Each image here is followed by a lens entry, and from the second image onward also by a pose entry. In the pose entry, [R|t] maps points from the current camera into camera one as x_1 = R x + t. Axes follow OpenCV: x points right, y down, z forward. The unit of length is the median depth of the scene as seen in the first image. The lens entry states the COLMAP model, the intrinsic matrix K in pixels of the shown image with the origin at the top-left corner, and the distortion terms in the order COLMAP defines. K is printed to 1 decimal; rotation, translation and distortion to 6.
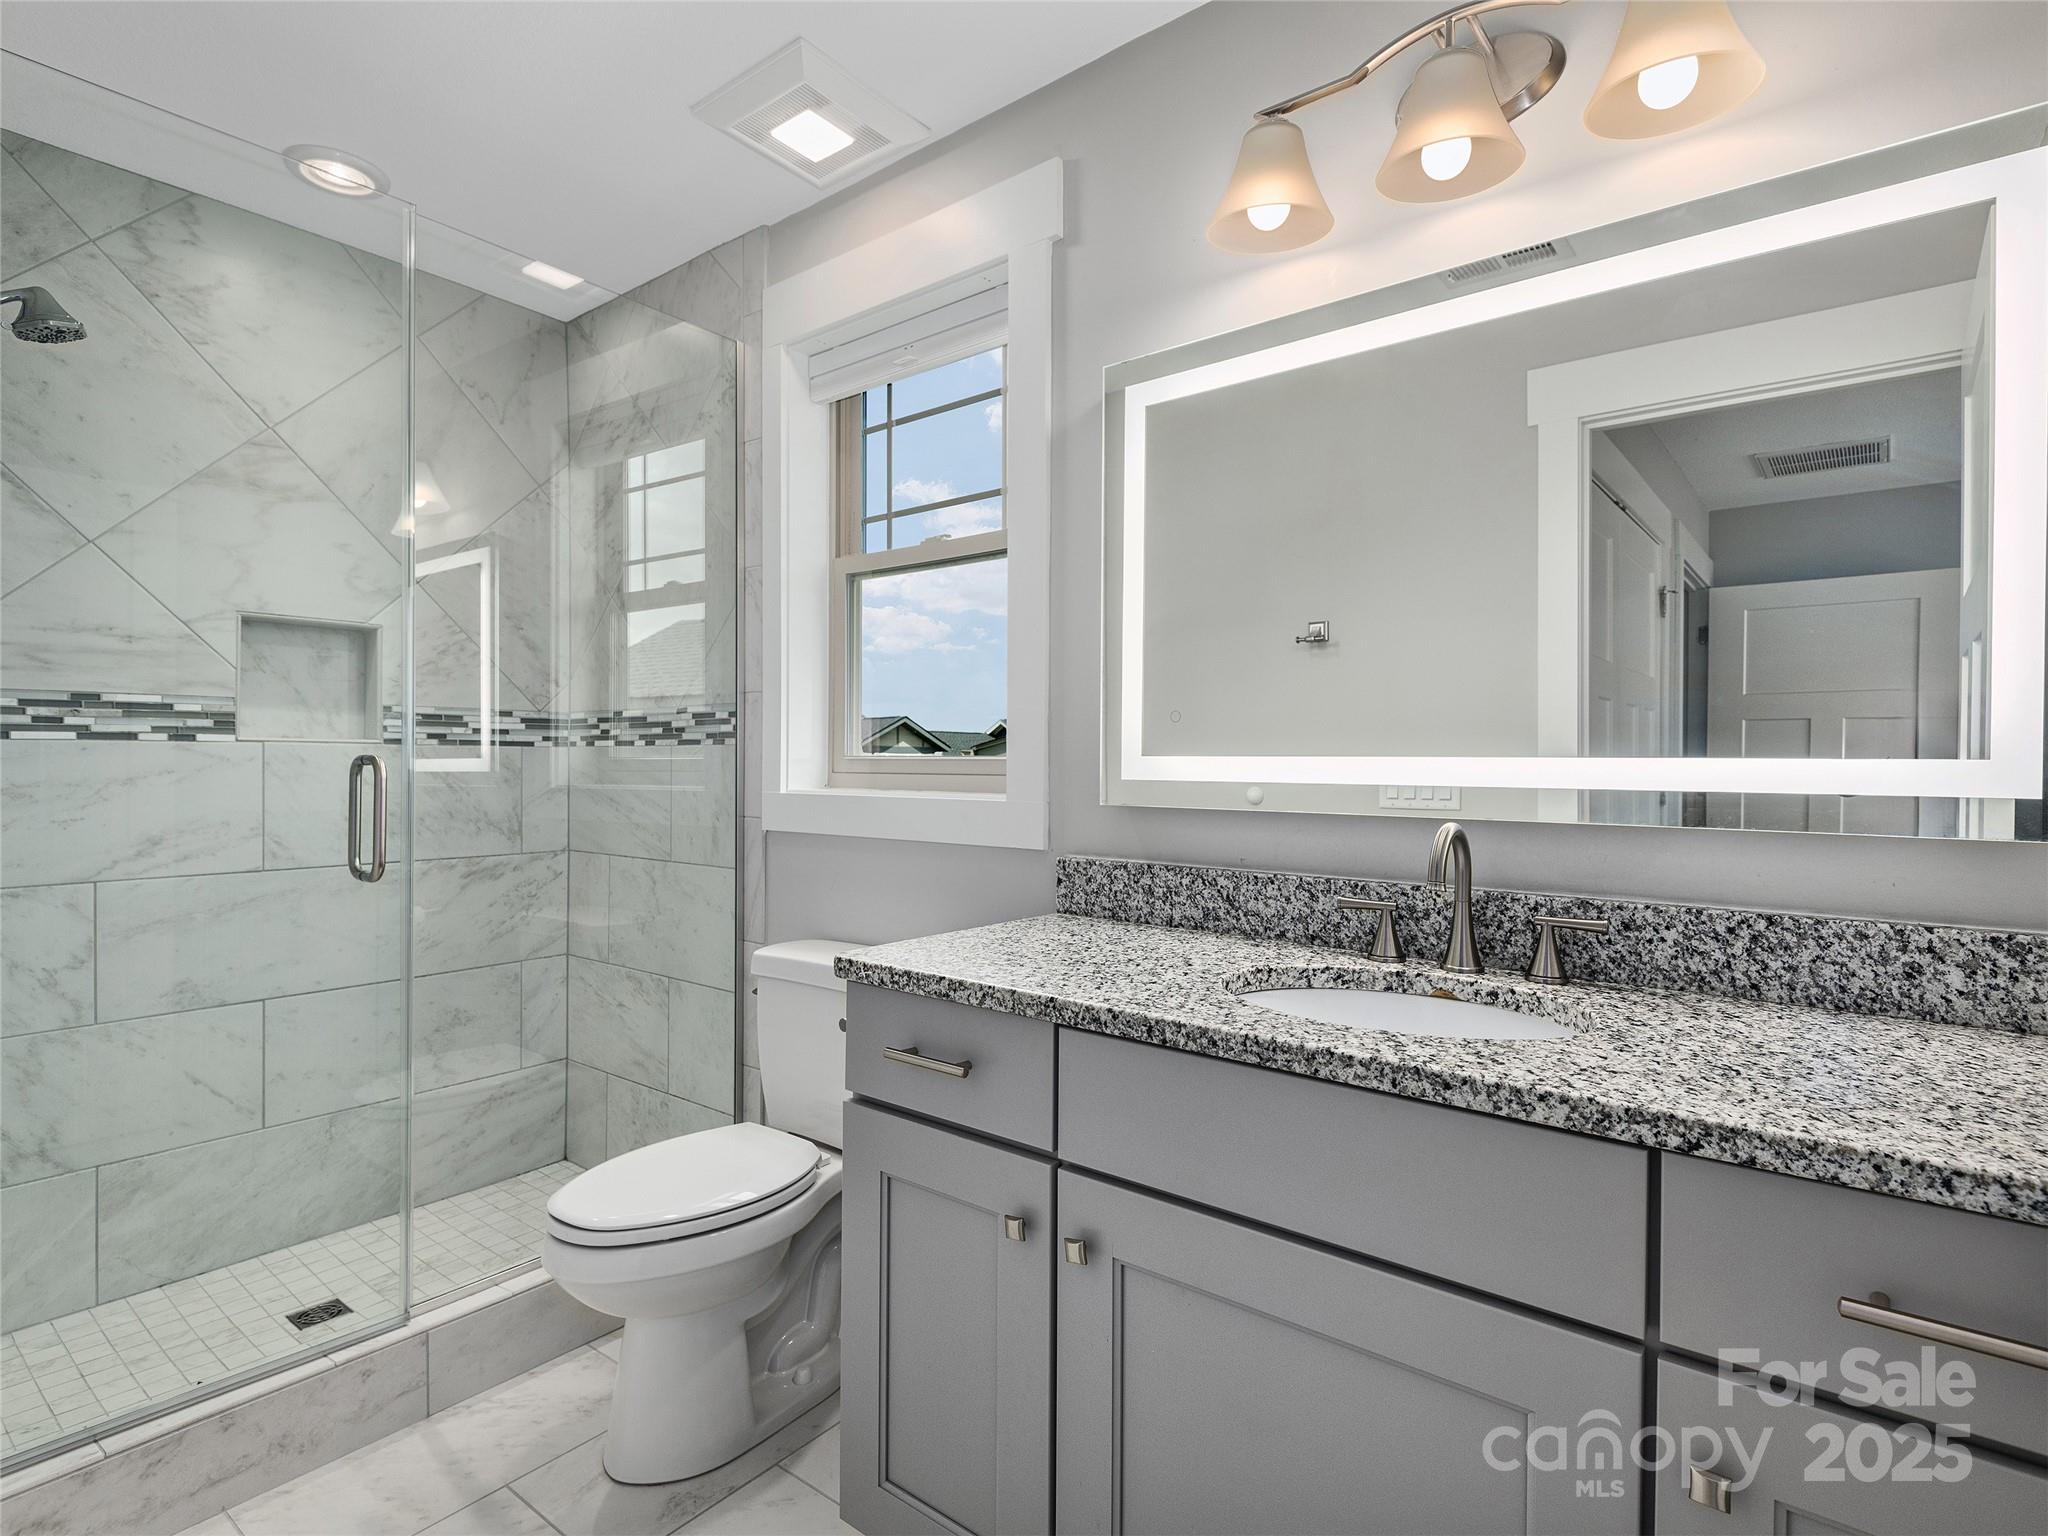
lens RADIAL K [[1041.5, 0, 1009.9], [0, 1041.5, 779.2], [0, 0, 1]] dist [0.008465, -0.012994]
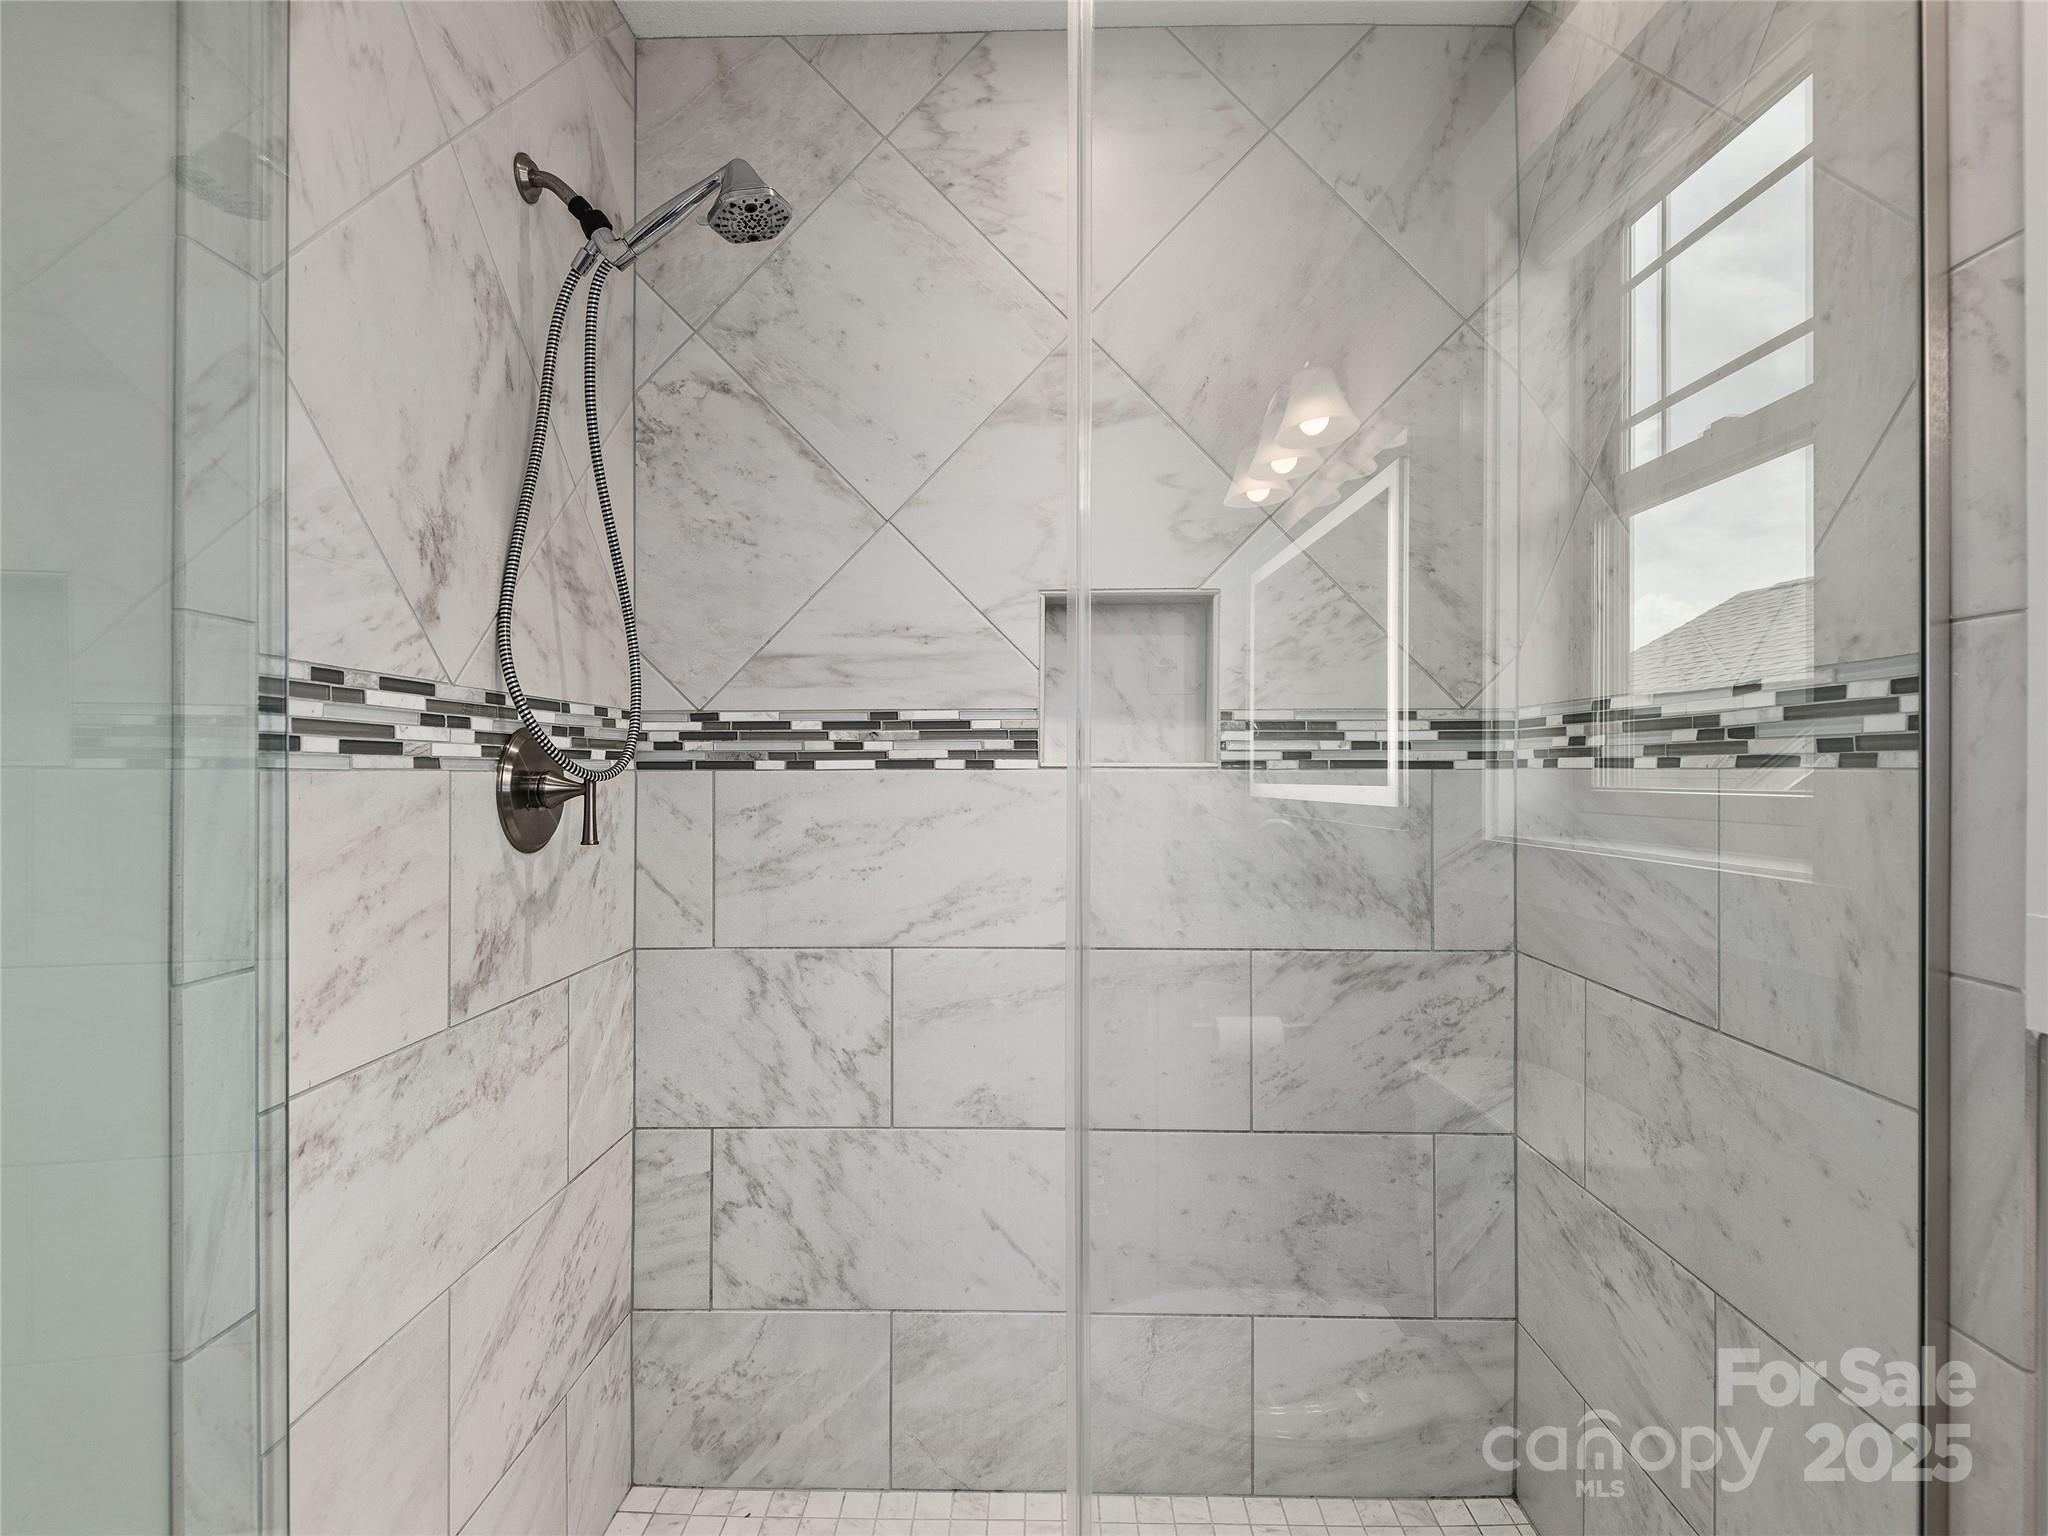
lens RADIAL K [[1066.7, 0, 1024.0], [0, 1066.7, 768.0], [0, 0, 1]] dist [0.046961, -0.036103]
pose [[0.622996, -0.006715, -0.782196, -0.161543], [-0.007975, 0.999857, -0.014936, -0.025075], [0.782184, 0.015543, 0.622853, 0.521164]]
